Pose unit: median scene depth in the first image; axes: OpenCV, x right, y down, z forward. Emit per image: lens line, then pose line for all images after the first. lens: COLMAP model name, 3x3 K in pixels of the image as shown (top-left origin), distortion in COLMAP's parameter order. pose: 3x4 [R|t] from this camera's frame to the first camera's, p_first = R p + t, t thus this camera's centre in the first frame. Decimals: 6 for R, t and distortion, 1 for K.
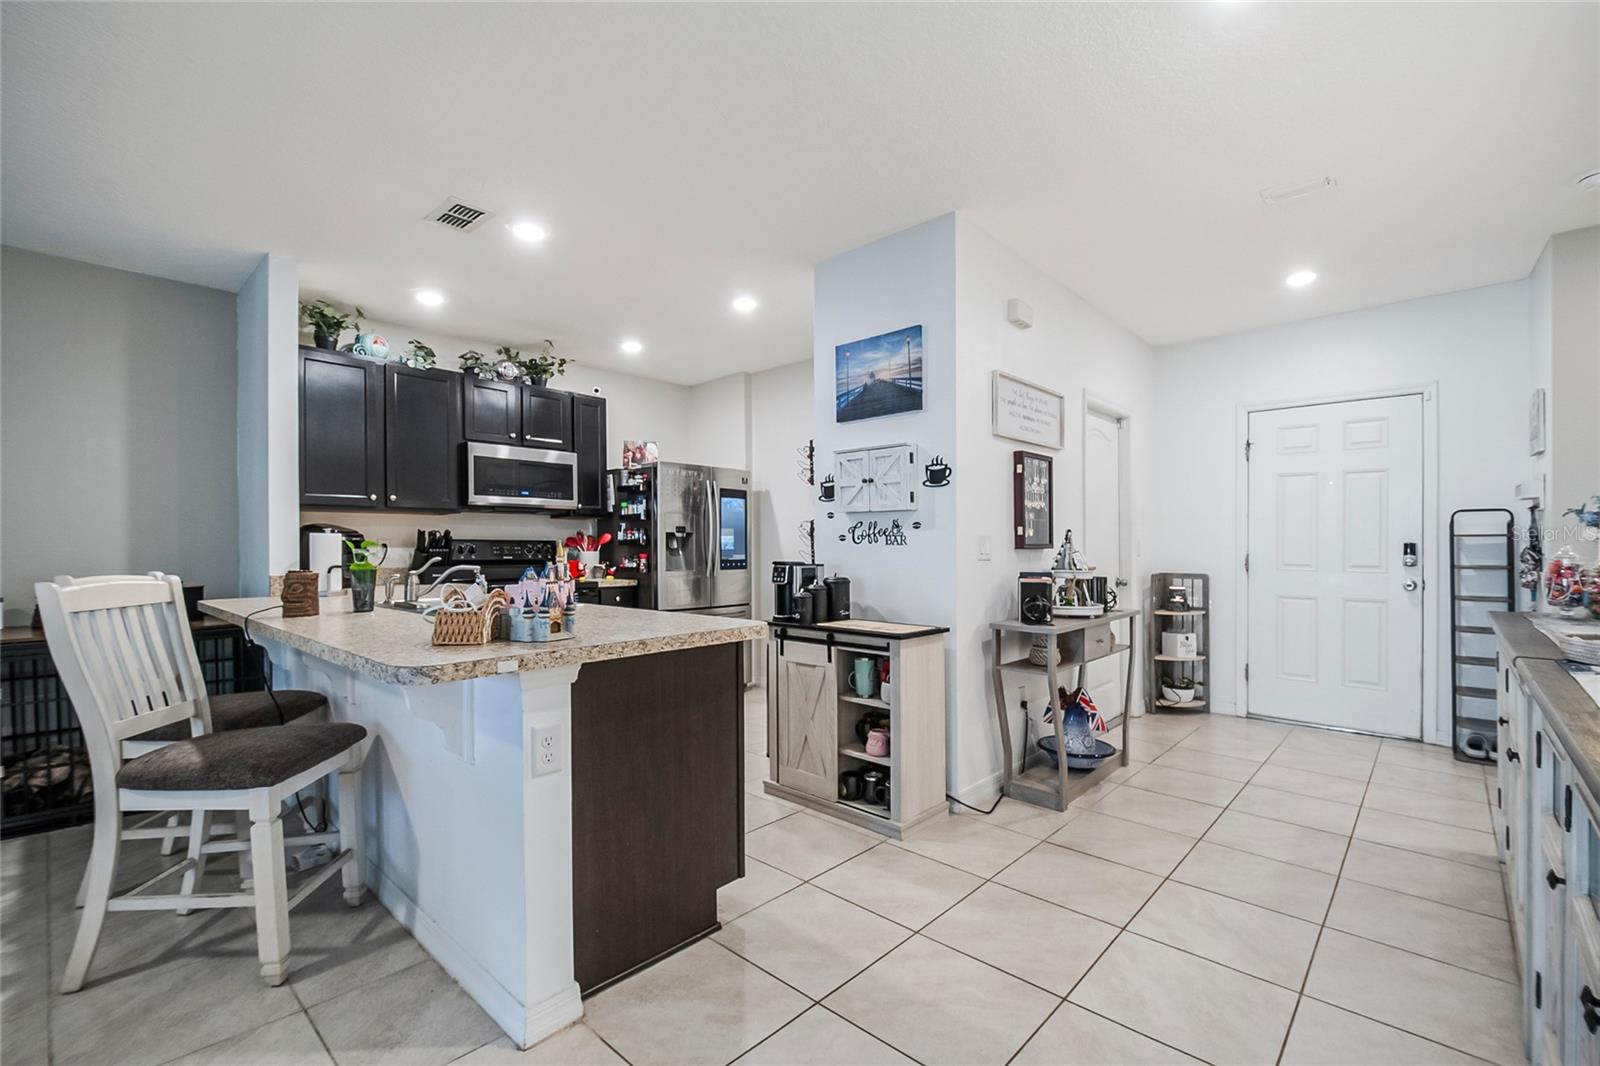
lens RADIAL K [[688.1, 0, 773.0], [0, 688.1, 549.6], [0, 0, 1]] dist [0.004892, -0.002801]
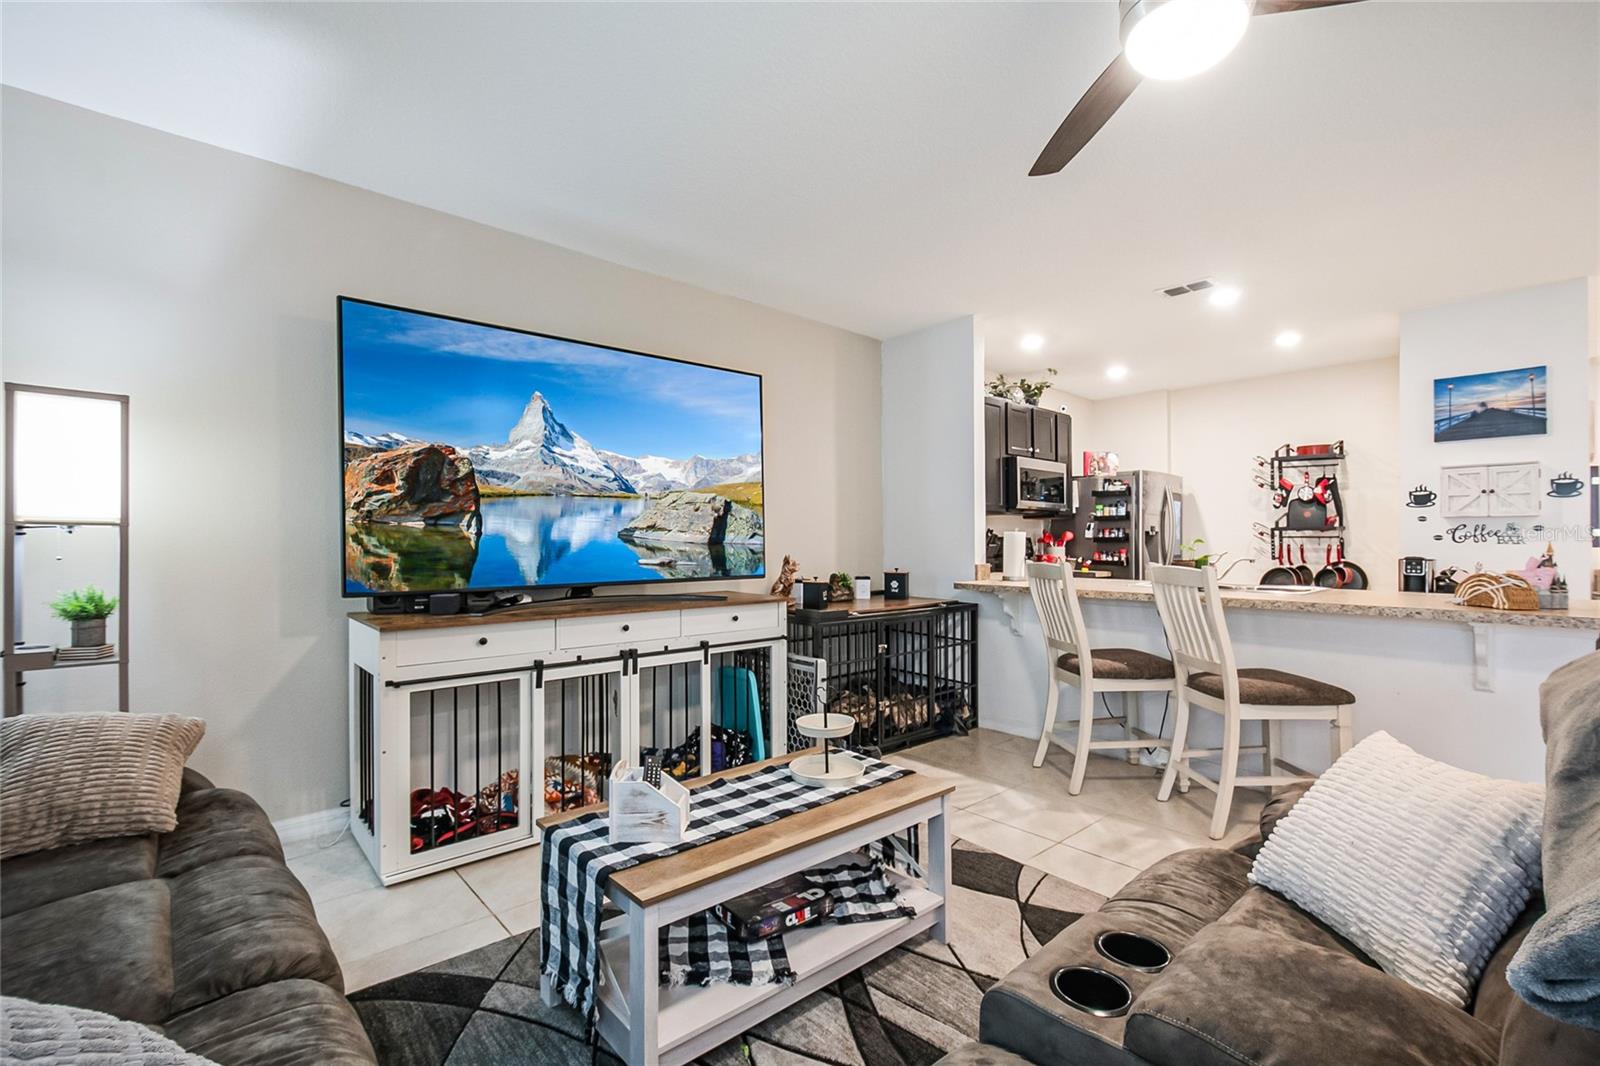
lens RADIAL K [[688.1, 0, 815.2], [0, 688.1, 538.1], [0, 0, 1]] dist [0.004892, -0.002801]
pose [[0.997593, 0.005869, -0.069092, -0.635596], [-0.006619, 0.999922, -0.010632, 0.002696], [0.069024, 0.011063, 0.997554, -0.199857]]
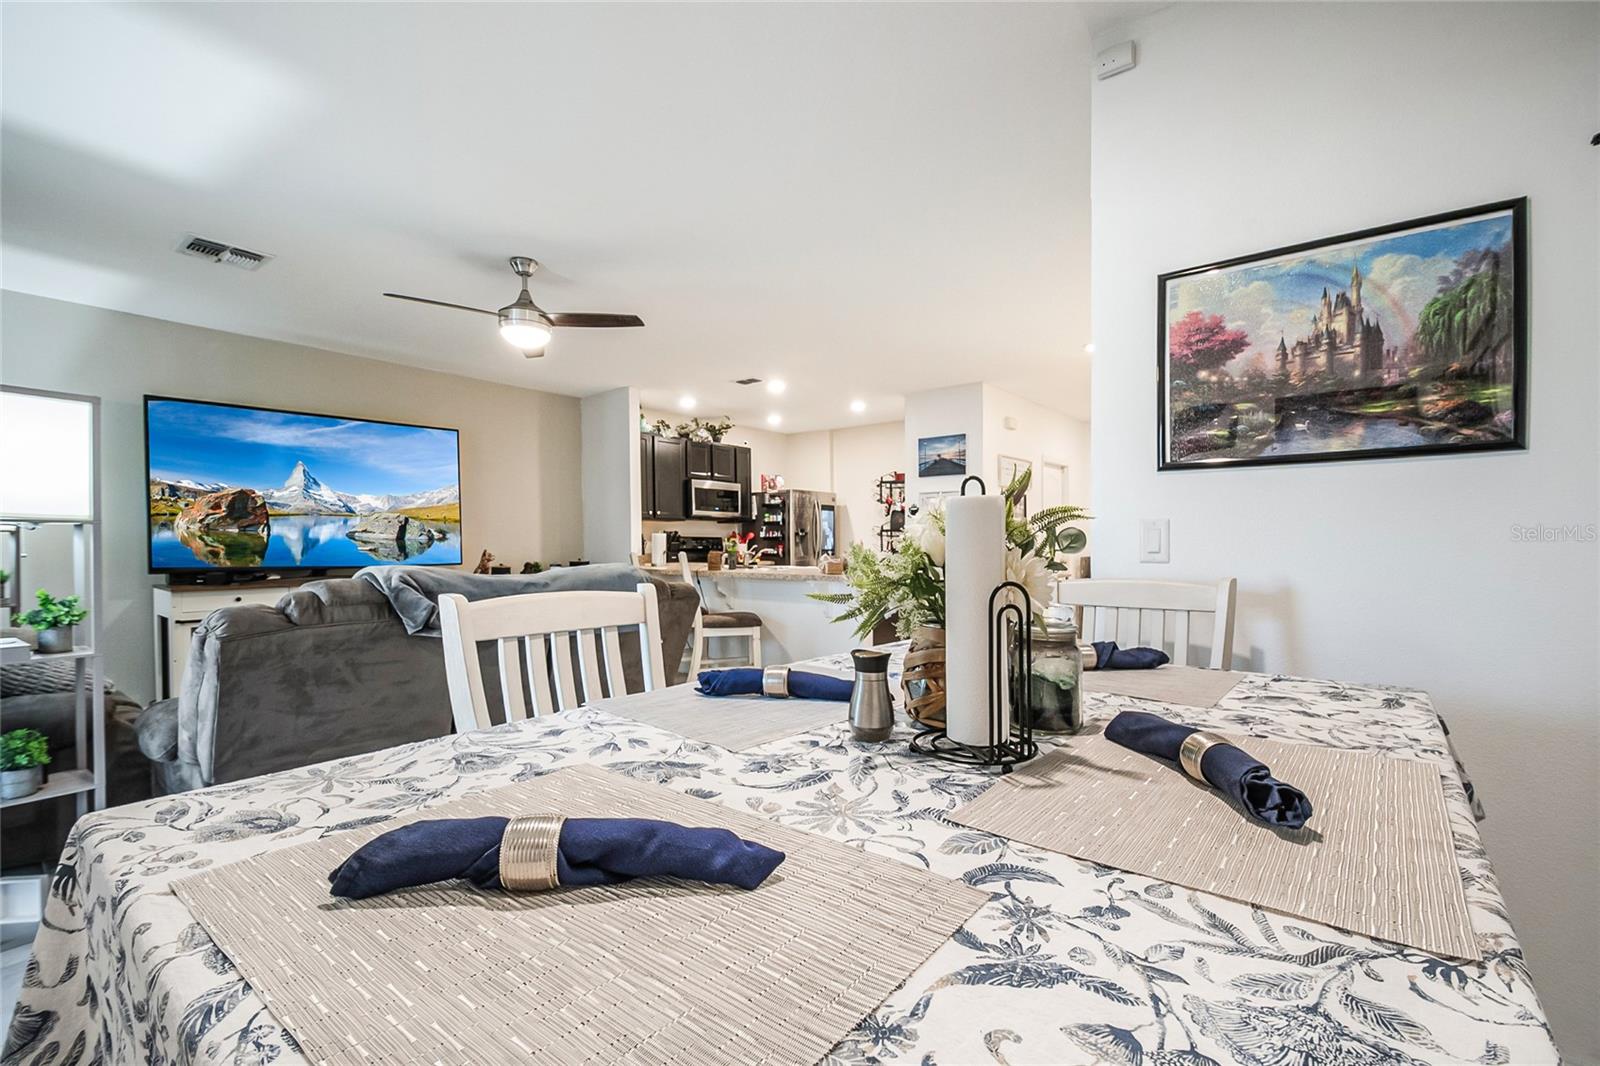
lens RADIAL K [[688.1, 0, 765.0], [0, 688.1, 548.1], [0, 0, 1]] dist [0.004892, -0.002801]
pose [[0.999251, 0.003508, 0.038534, -0.293571], [-0.003641, 0.999988, 0.003371, 0.008194], [-0.038522, -0.003508, 0.999252, -0.660117]]
